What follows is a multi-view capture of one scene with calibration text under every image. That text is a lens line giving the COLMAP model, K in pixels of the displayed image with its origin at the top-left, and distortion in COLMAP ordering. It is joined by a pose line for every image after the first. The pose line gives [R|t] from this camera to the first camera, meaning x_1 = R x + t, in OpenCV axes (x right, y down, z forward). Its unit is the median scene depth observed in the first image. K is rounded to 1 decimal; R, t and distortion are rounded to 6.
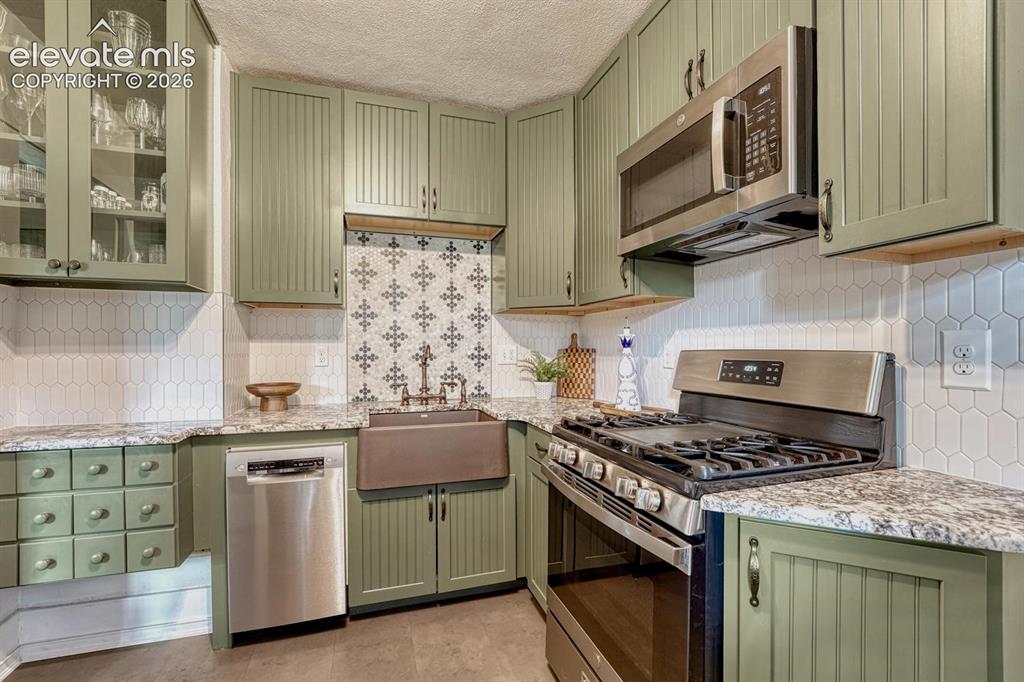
lens RADIAL K [[439.0, 0, 509.3], [0, 439.0, 346.7], [0, 0, 1]] dist [-0.002338, 0.001033]
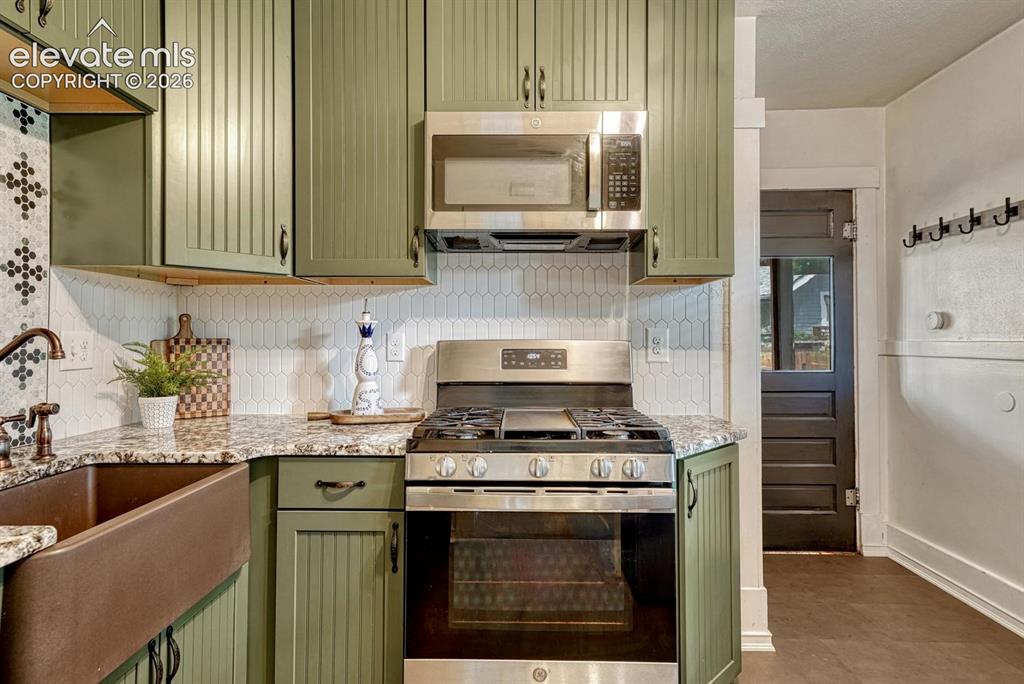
lens RADIAL K [[546.0, 0, 513.1], [0, 546.0, 332.5], [0, 0, 1]] dist [0.003392, -0.000720]
pose [[0.311438, 0.010498, 0.950208, -0.591545], [-0.005248, 0.999943, -0.009327, 0.001099], [-0.950252, -0.002081, 0.311475, 0.435941]]
